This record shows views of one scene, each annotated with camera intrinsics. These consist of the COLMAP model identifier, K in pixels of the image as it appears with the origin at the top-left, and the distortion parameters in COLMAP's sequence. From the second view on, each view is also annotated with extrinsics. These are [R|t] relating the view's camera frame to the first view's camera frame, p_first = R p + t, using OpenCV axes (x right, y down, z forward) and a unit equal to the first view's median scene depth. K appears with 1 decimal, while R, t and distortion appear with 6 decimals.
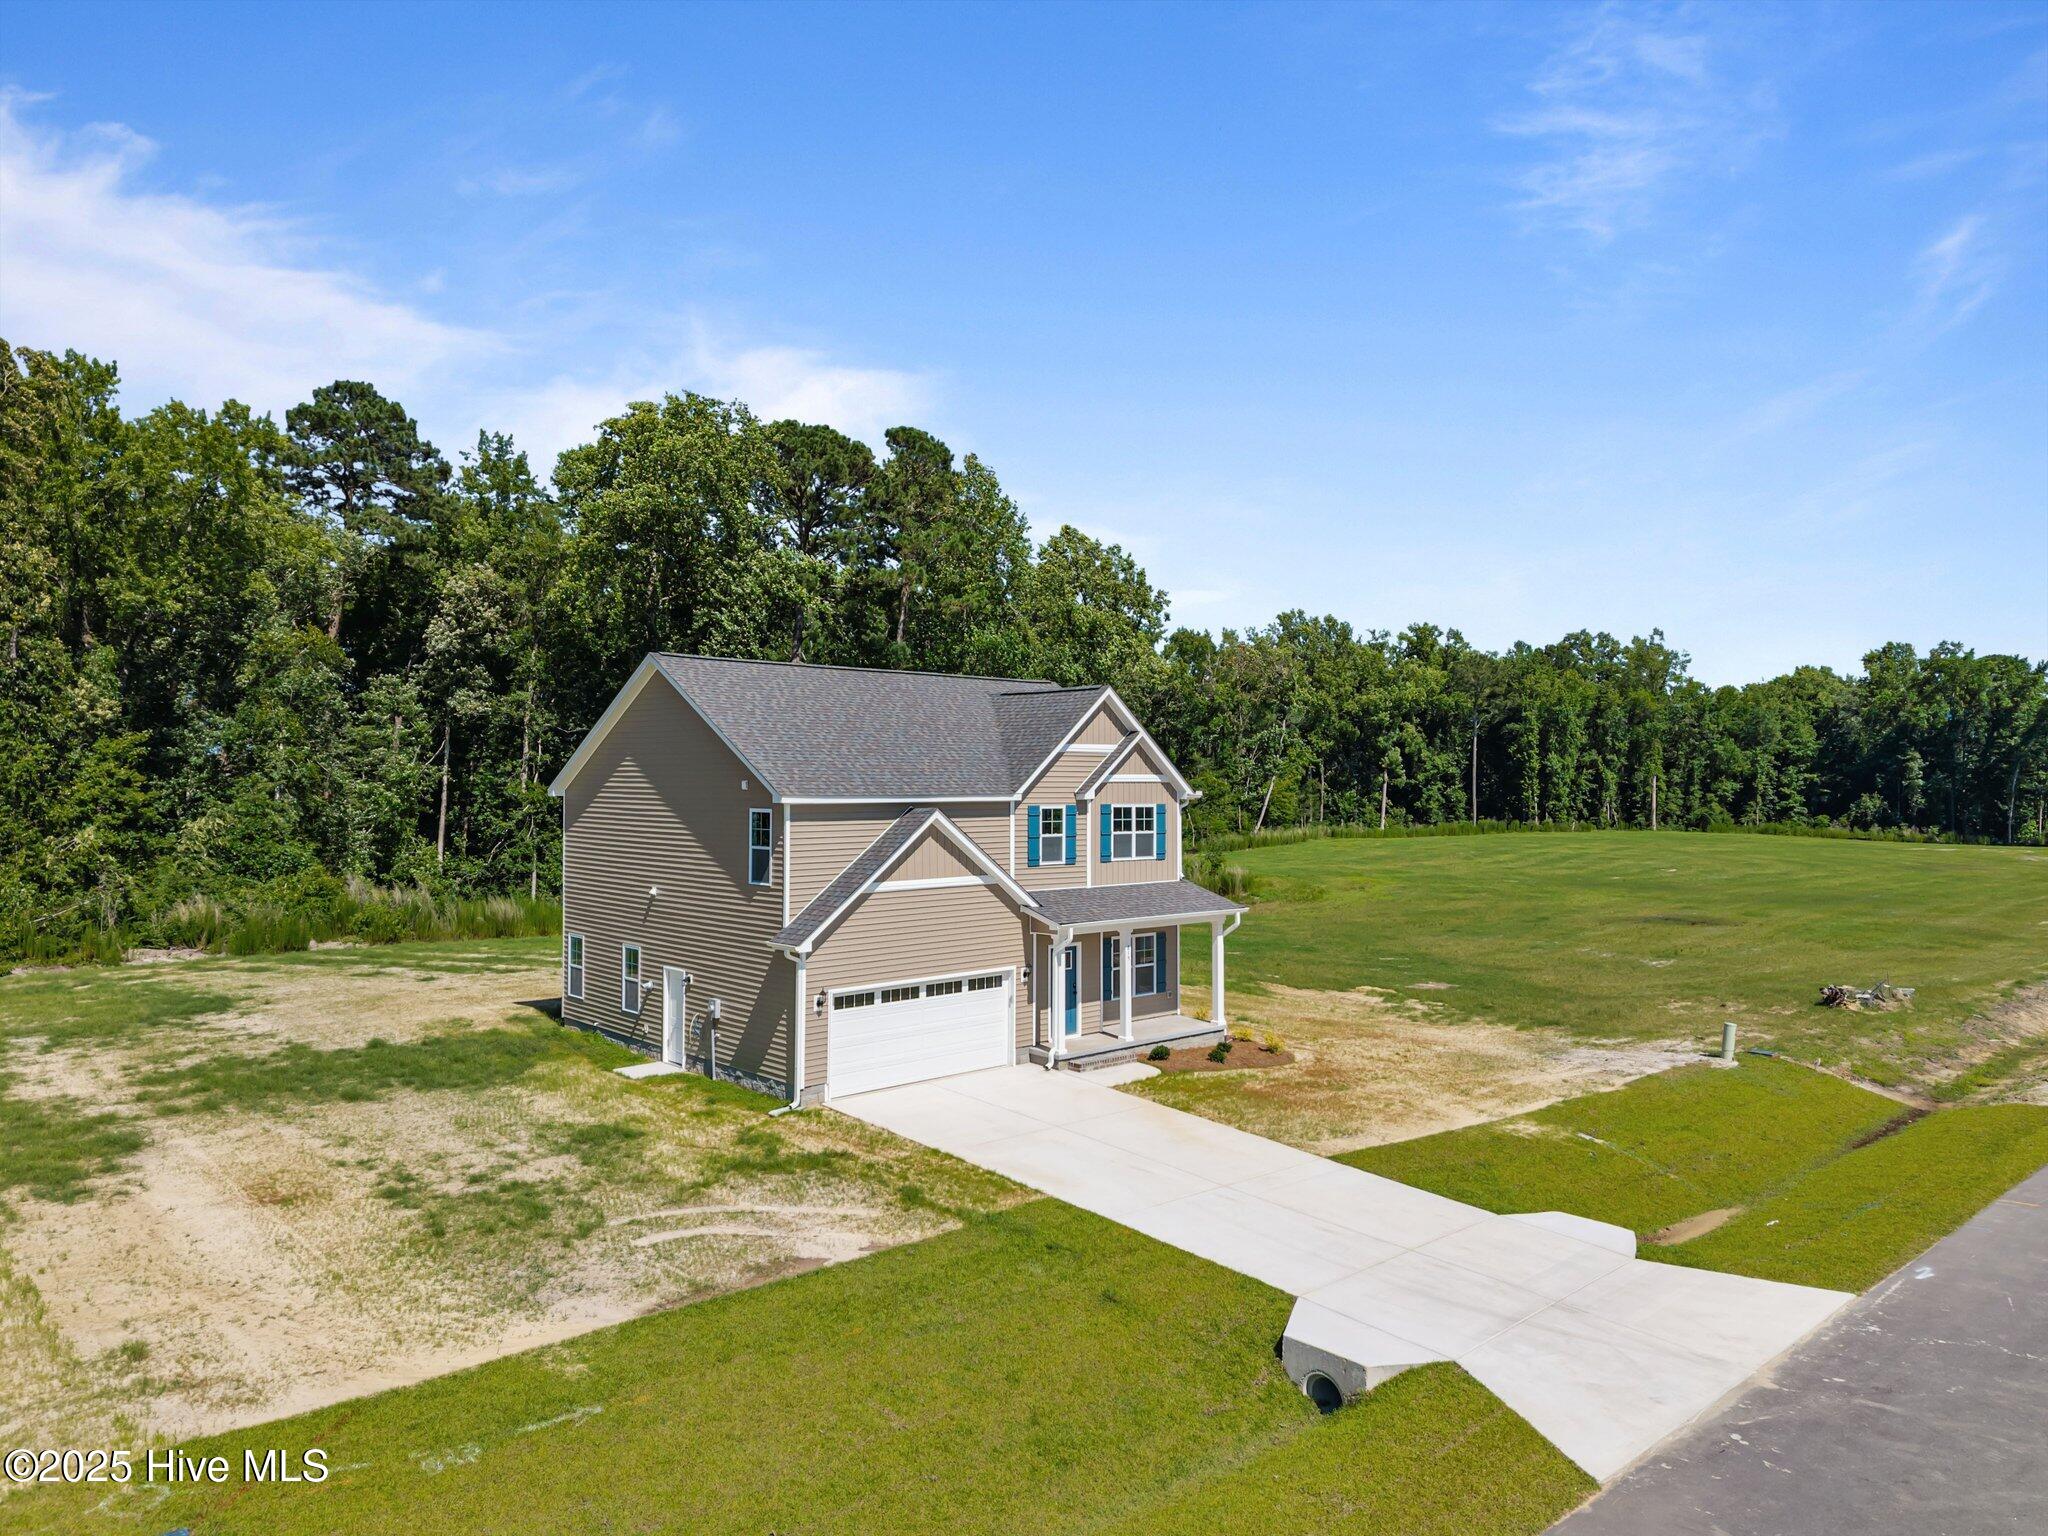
lens RADIAL K [[1365.8, 0, 1023.1], [0, 1365.8, 738.4], [0, 0, 1]] dist [0.049351, -0.049918]
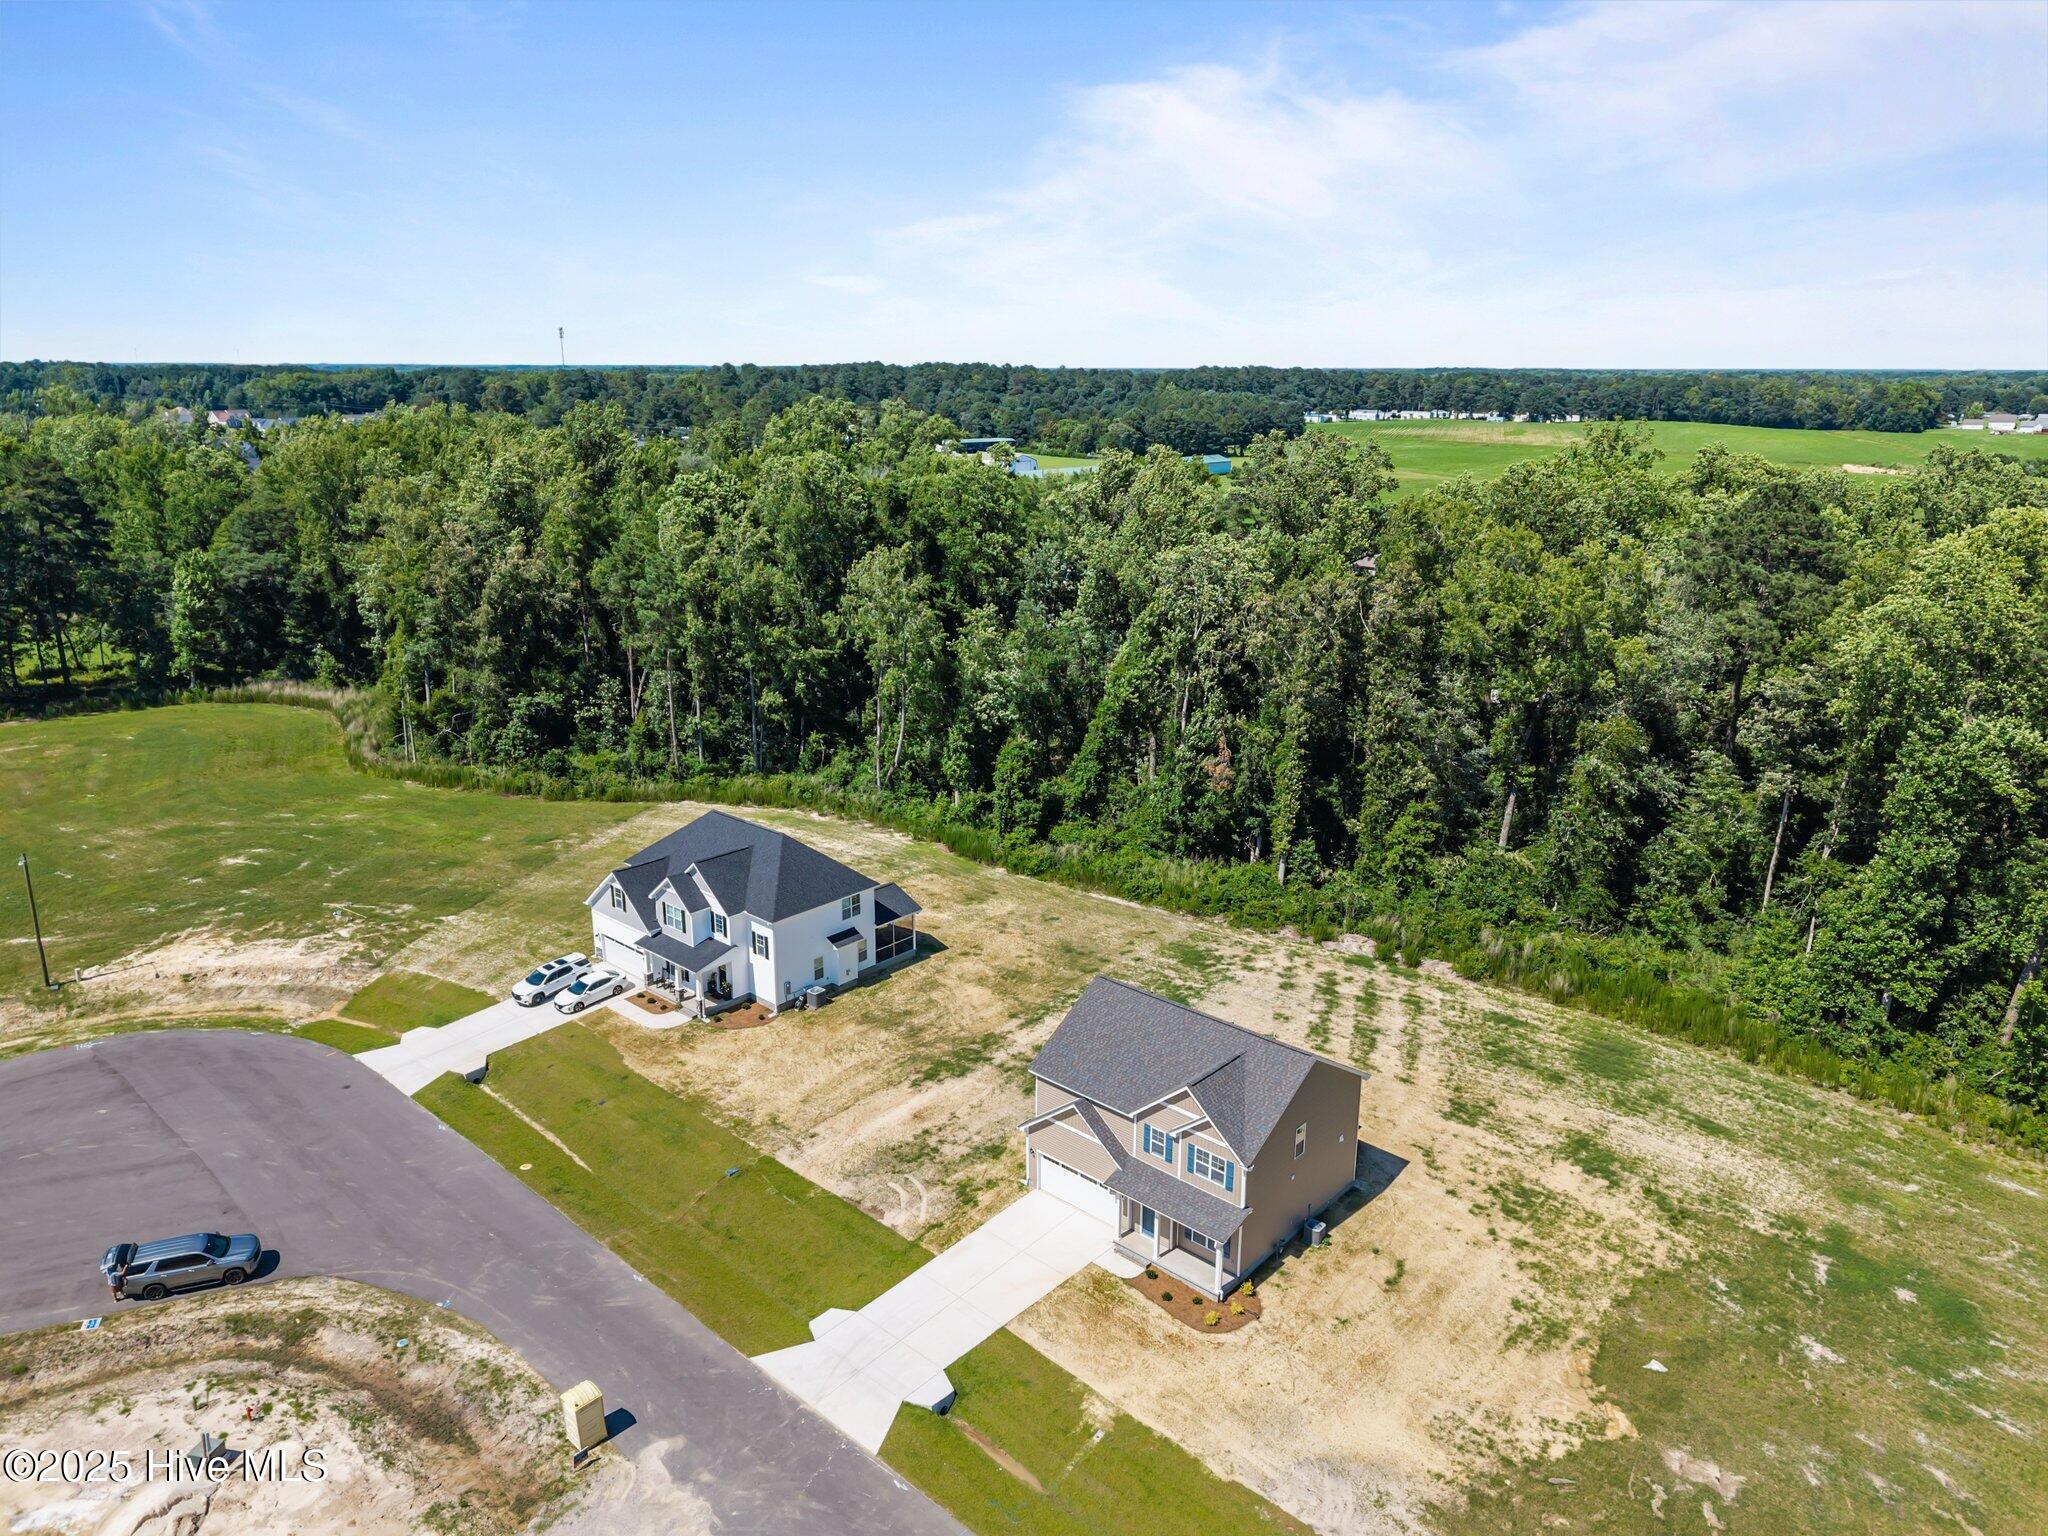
lens RADIAL K [[1376.8, 0, 1029.0], [0, 1376.8, 767.5], [0, 0, 1]] dist [0.045713, -0.021855]
pose [[0.098709, 0.276166, -0.956028, 1.712859], [0.024376, 0.959760, 0.279761, -0.982068], [0.994818, -0.050919, 0.088006, 0.675882]]
